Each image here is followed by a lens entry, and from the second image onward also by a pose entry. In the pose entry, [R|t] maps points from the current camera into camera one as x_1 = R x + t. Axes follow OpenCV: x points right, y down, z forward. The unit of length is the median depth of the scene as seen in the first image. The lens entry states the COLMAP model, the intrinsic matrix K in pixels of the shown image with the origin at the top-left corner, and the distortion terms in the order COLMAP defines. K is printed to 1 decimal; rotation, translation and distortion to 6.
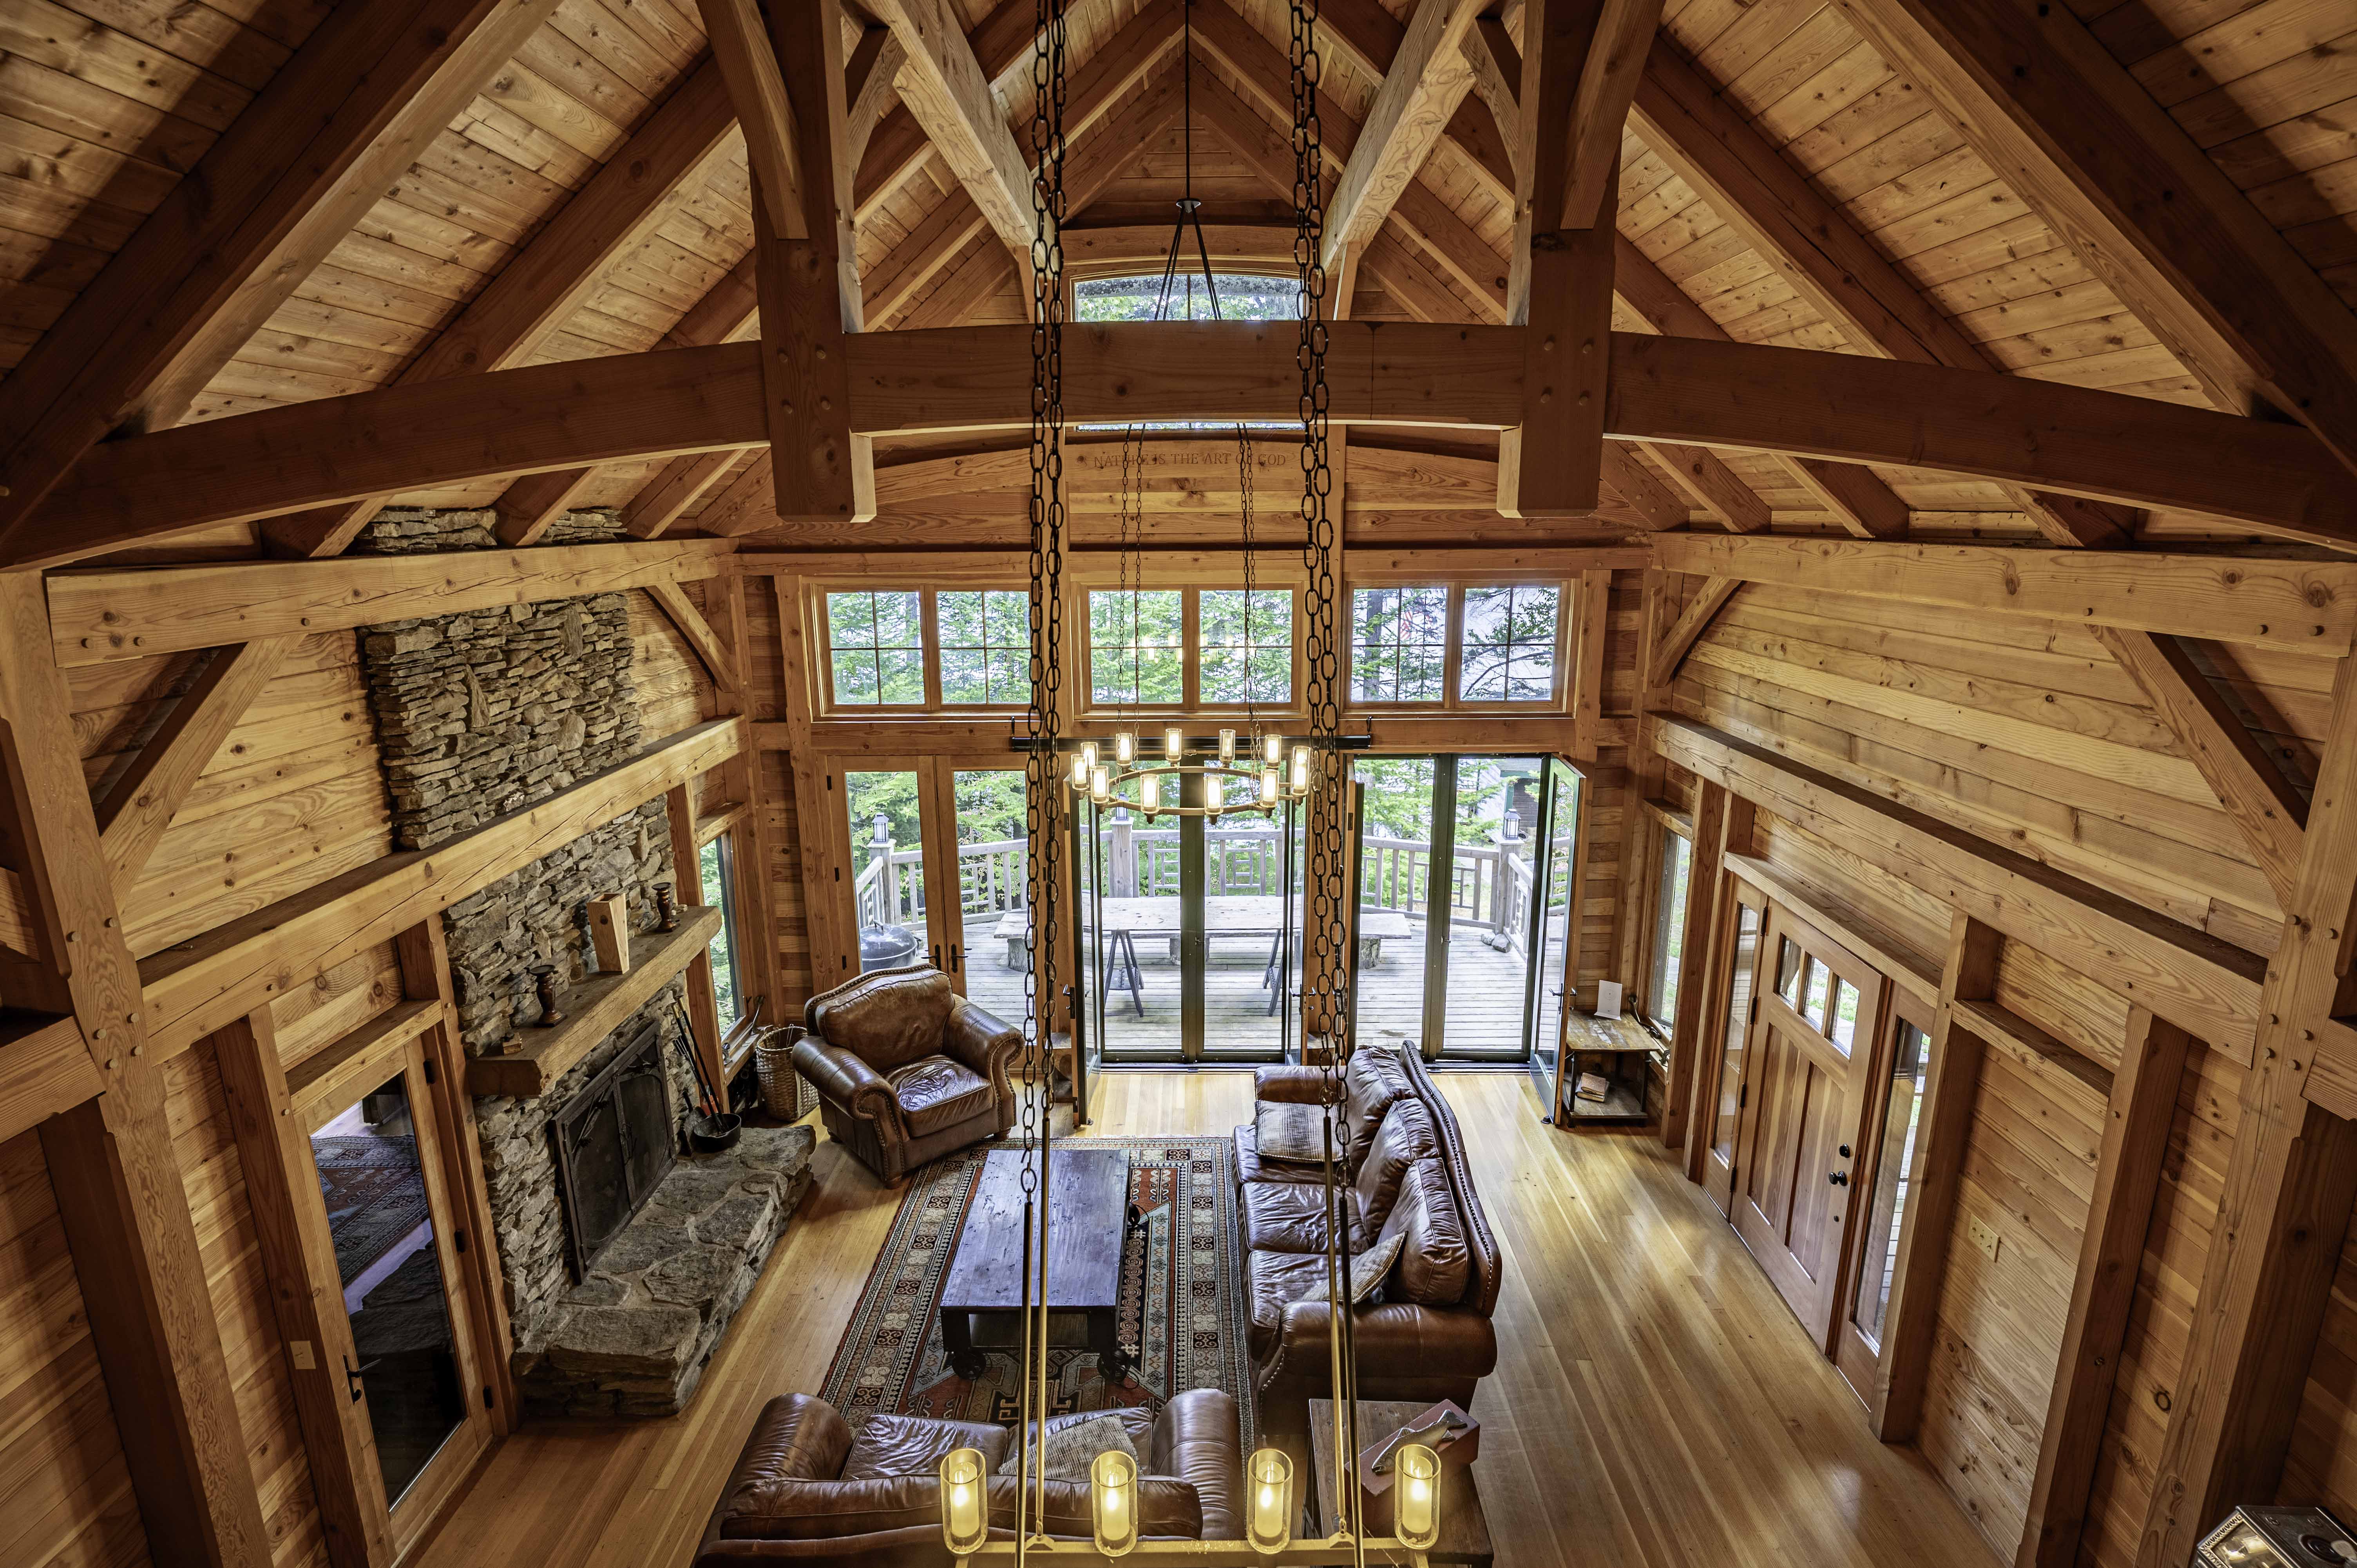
lens RADIAL K [[1133.9, 0, 1178.5], [0, 1133.9, 784.0], [0, 0, 1]] dist [0.000028, 0.000698]
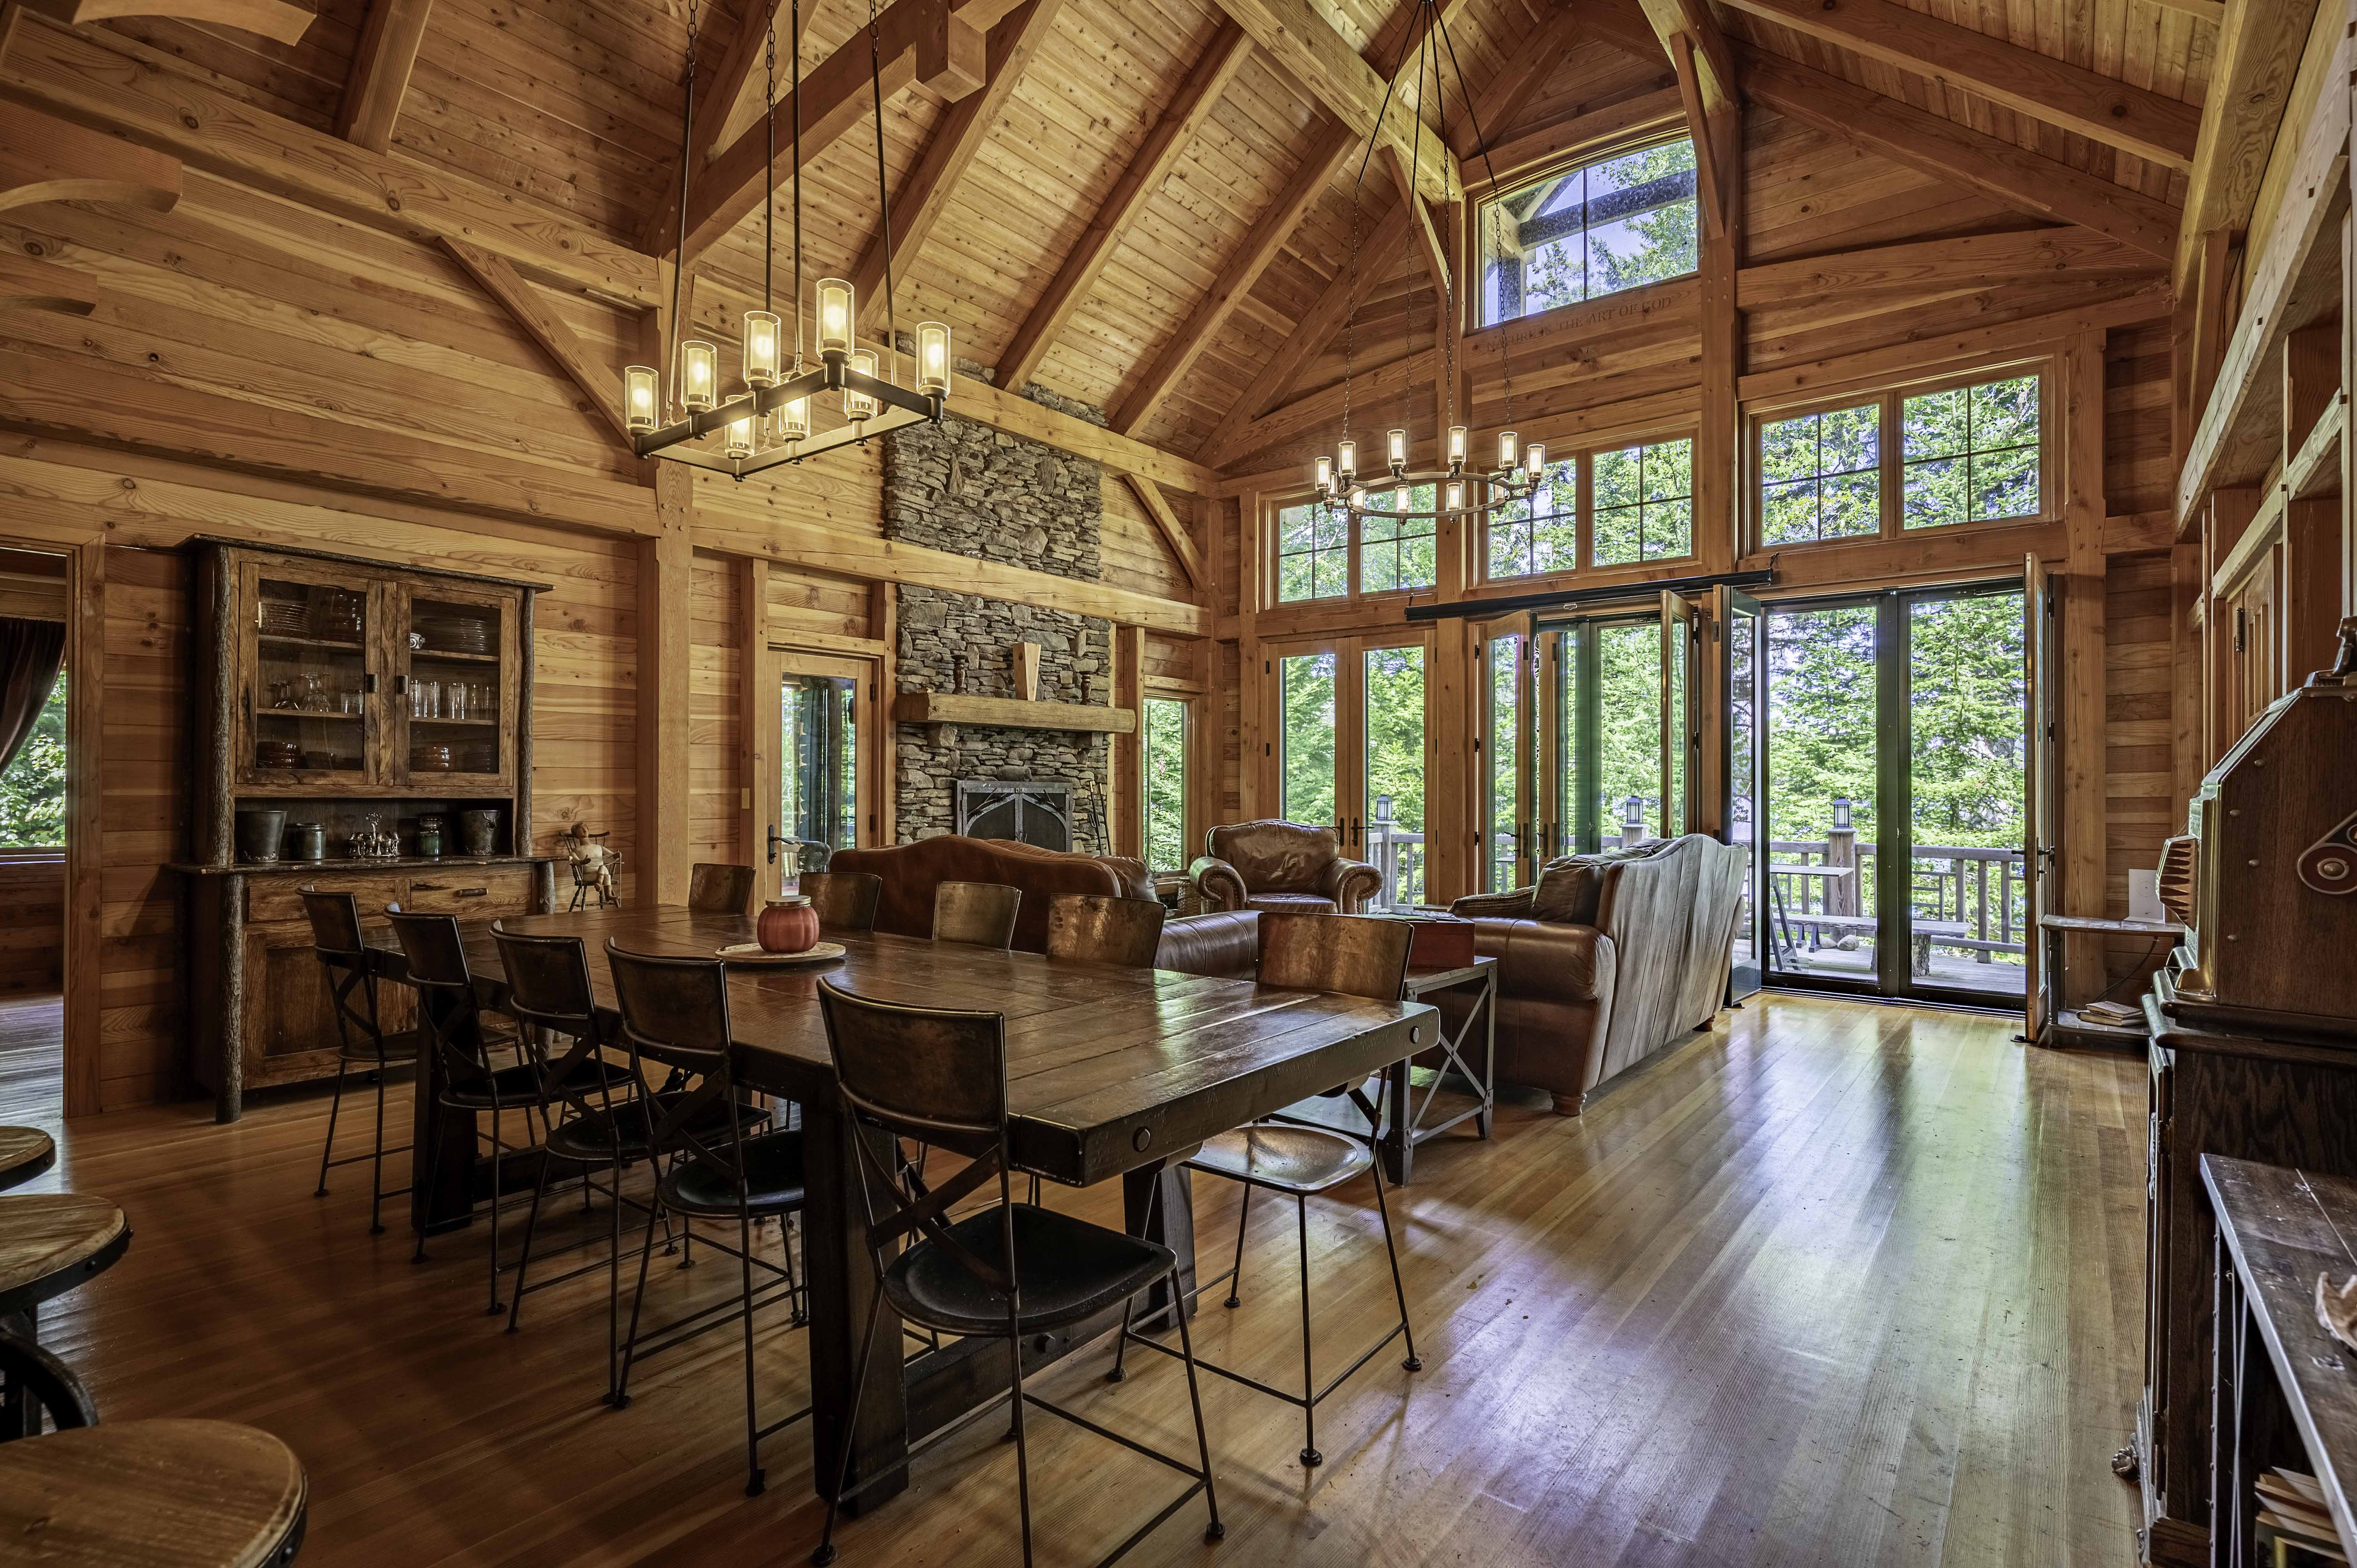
lens RADIAL K [[1134.0, 0, 1178.5], [0, 1134.0, 784.0], [0, 0, 1]] dist [0.000028, 0.000698]
pose [[0.792306, 0.005578, -0.610098, 0.351938], [-0.151758, 0.970334, -0.188208, 0.369129], [0.590949, 0.241706, 0.769648, 0.077972]]
